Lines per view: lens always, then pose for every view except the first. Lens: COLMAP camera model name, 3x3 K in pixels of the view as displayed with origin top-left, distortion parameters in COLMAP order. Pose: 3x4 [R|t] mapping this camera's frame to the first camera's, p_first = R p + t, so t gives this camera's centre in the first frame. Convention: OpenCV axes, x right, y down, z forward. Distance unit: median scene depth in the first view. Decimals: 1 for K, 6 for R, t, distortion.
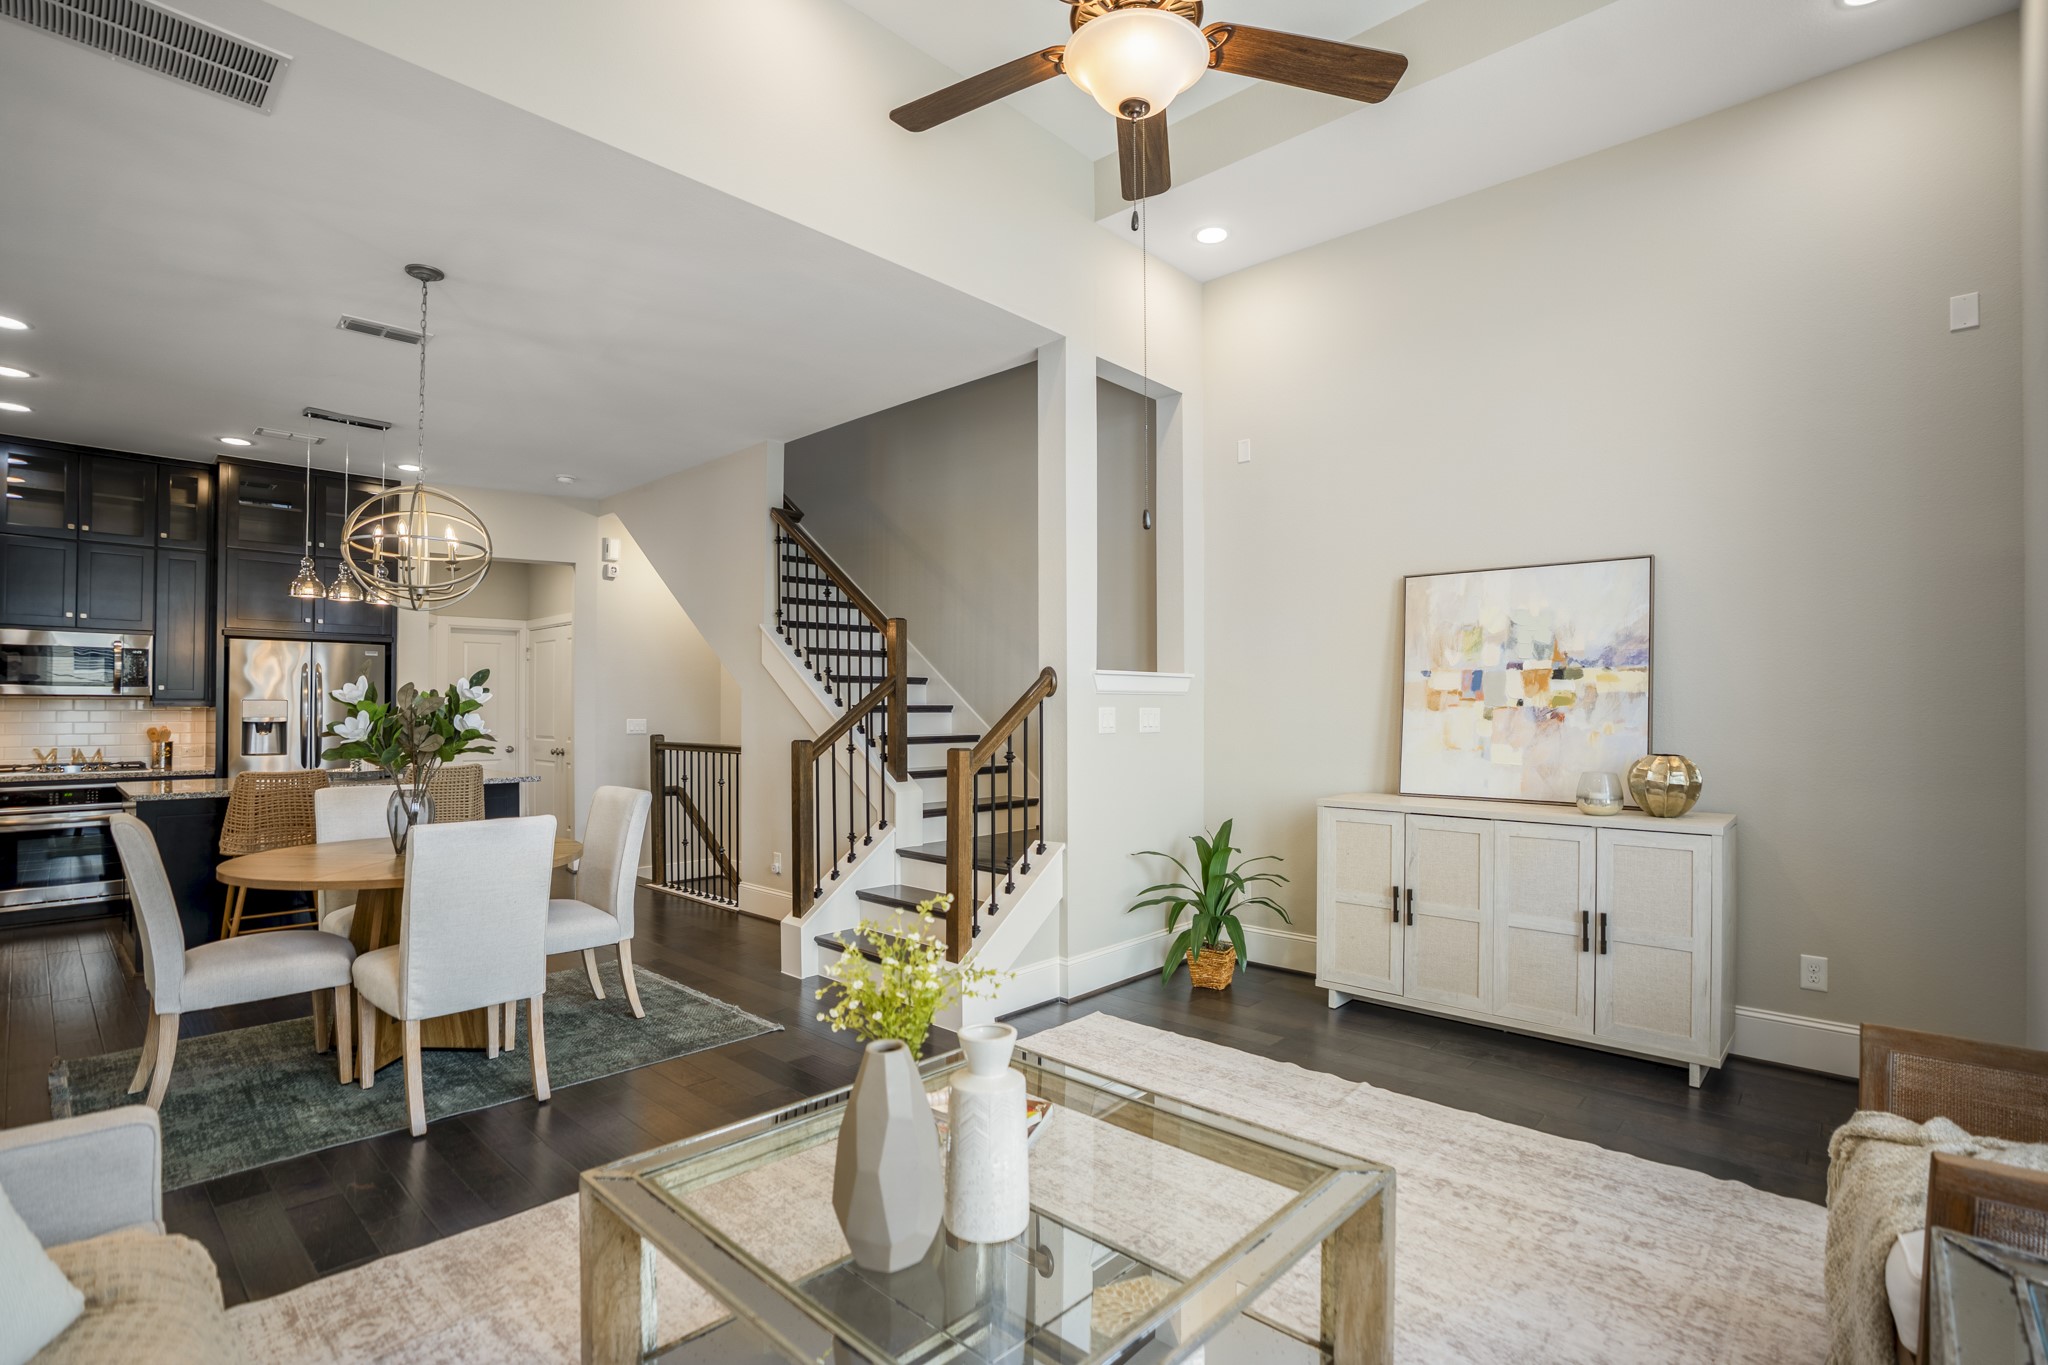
lens RADIAL K [[966.2, 0, 1020.0], [0, 966.2, 699.8], [0, 0, 1]] dist [-0.066932, 0.026879]
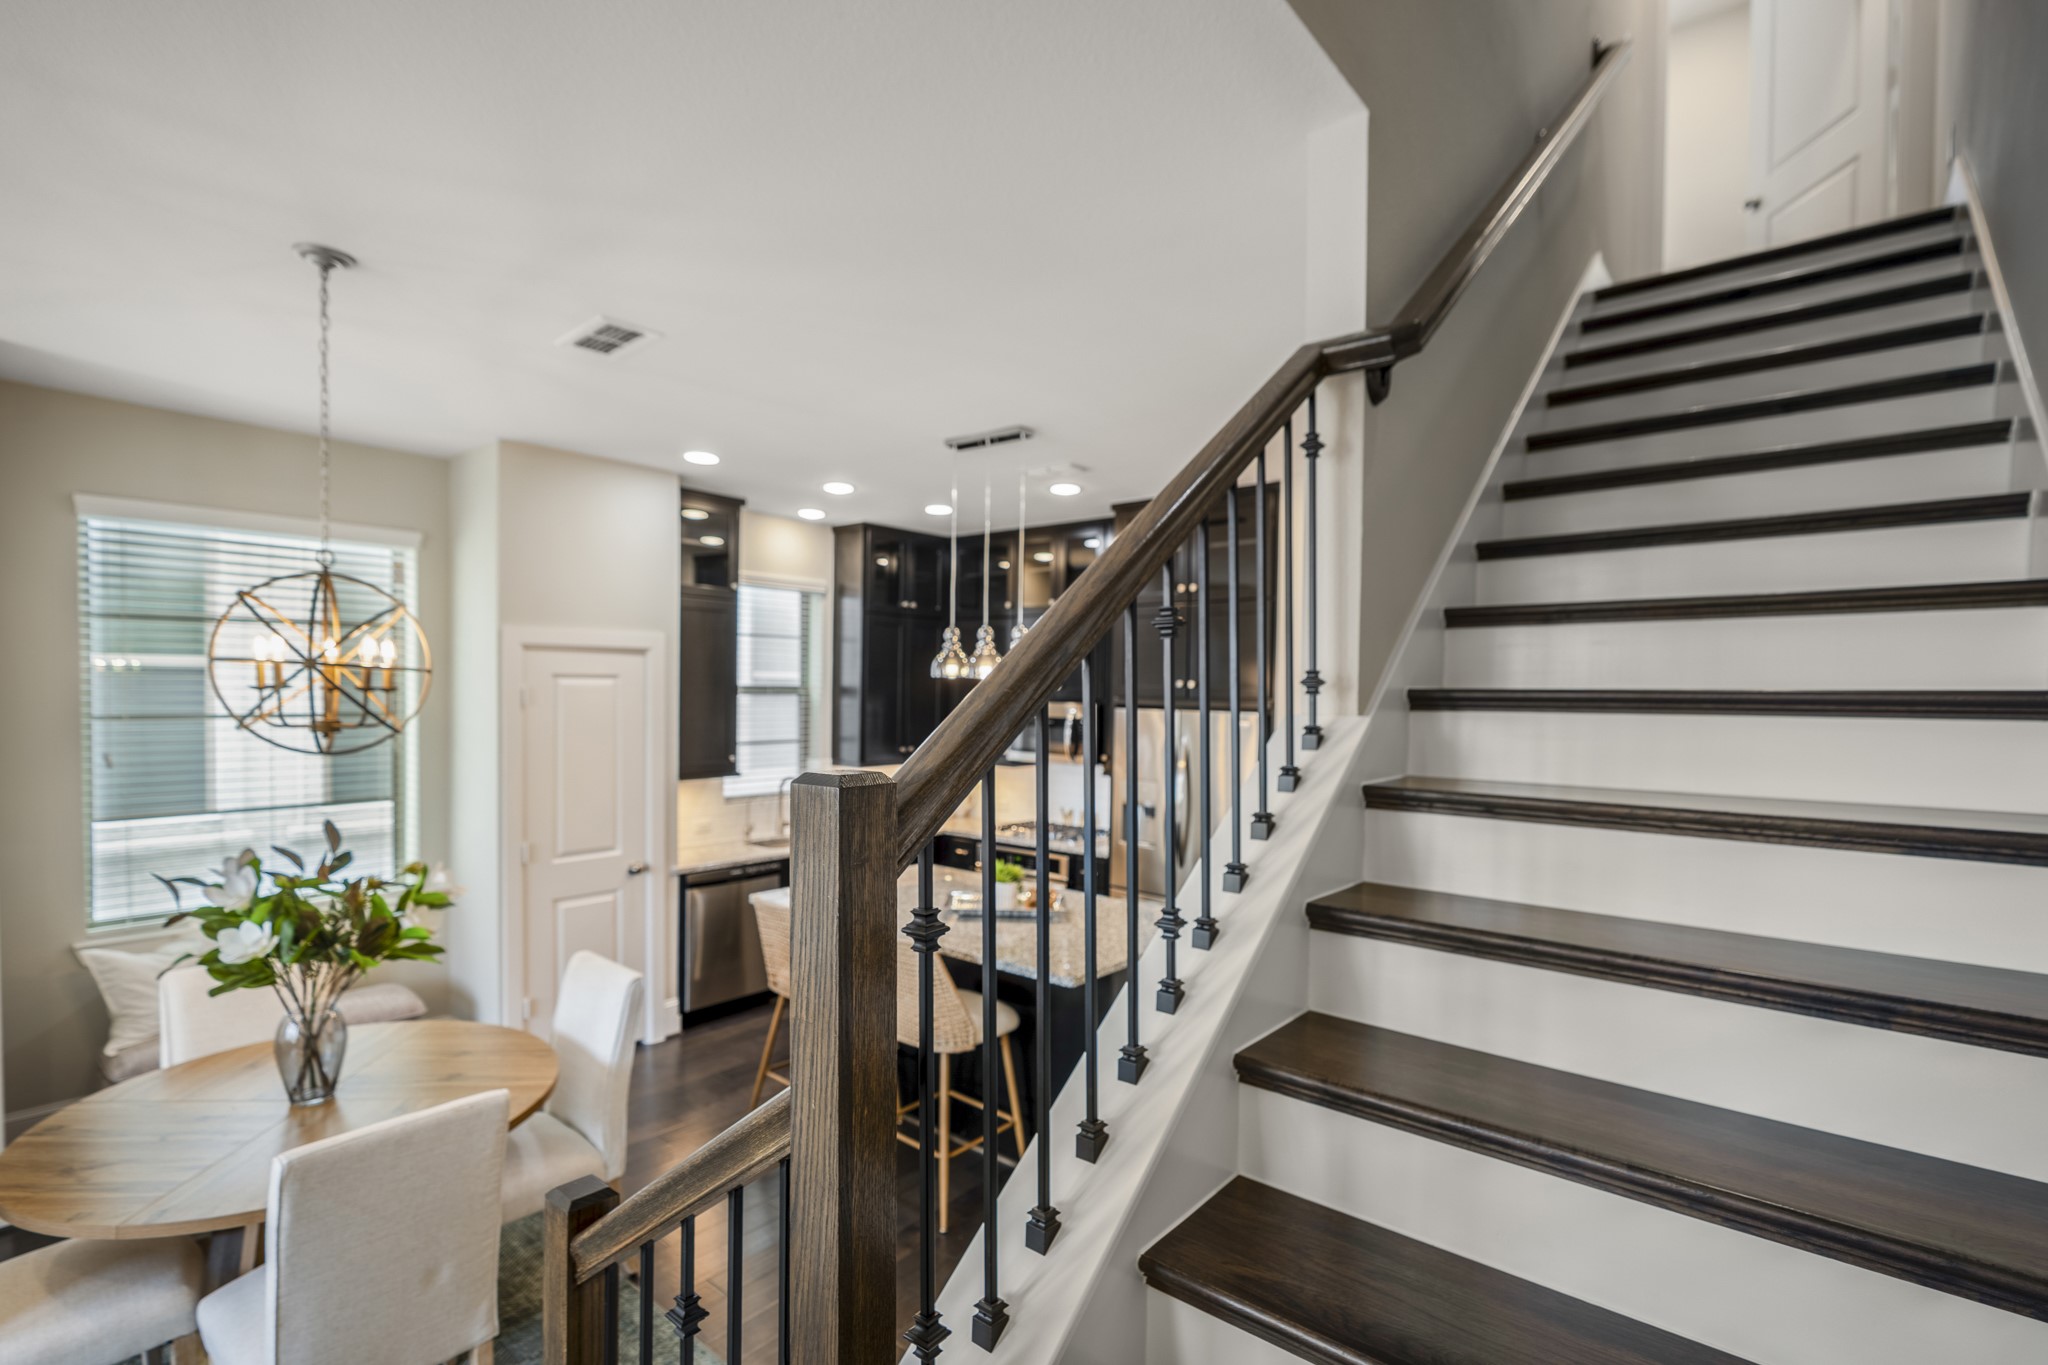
lens RADIAL K [[932.4, 0, 1030.8], [0, 932.4, 699.0], [0, 0, 1]] dist [-0.038599, 0.000005]
pose [[0.064366, 0.011179, -0.997864, 0.044871], [-0.005082, 0.999928, 0.010874, -0.112496], [0.997913, 0.004371, 0.064418, 1.148005]]
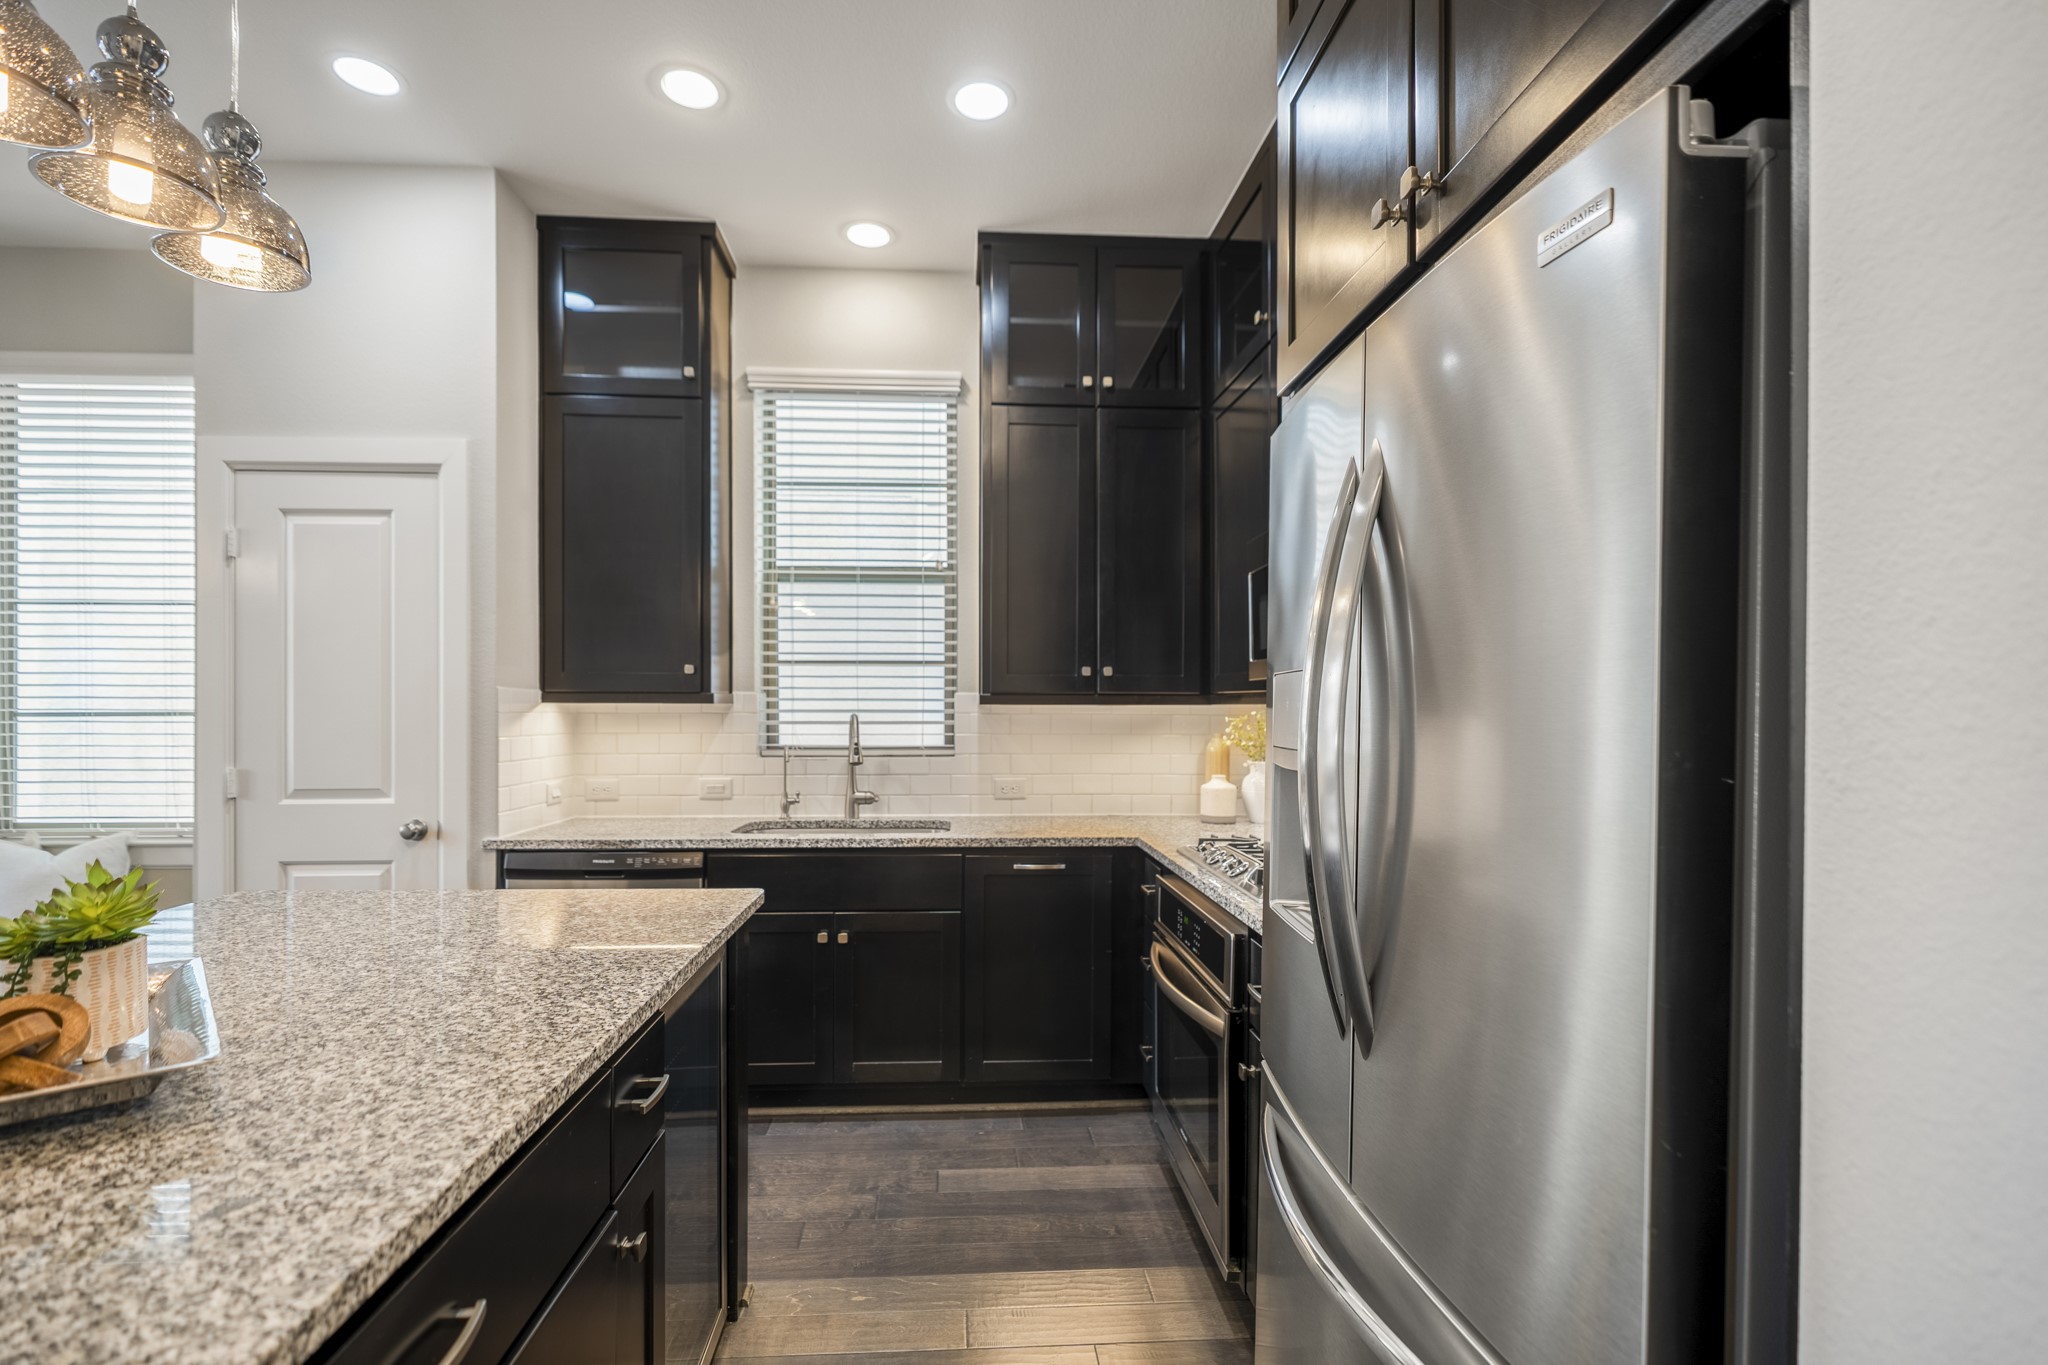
lens RADIAL K [[954.3, 0, 1026.6], [0, 954.3, 711.1], [0, 0, 1]] dist [-0.010019, 0.001961]
pose [[-0.686508, -0.001248, -0.727121, -0.817625], [0.005344, 0.999963, -0.006762, 0.015110], [0.727103, -0.008527, -0.686476, 1.508419]]
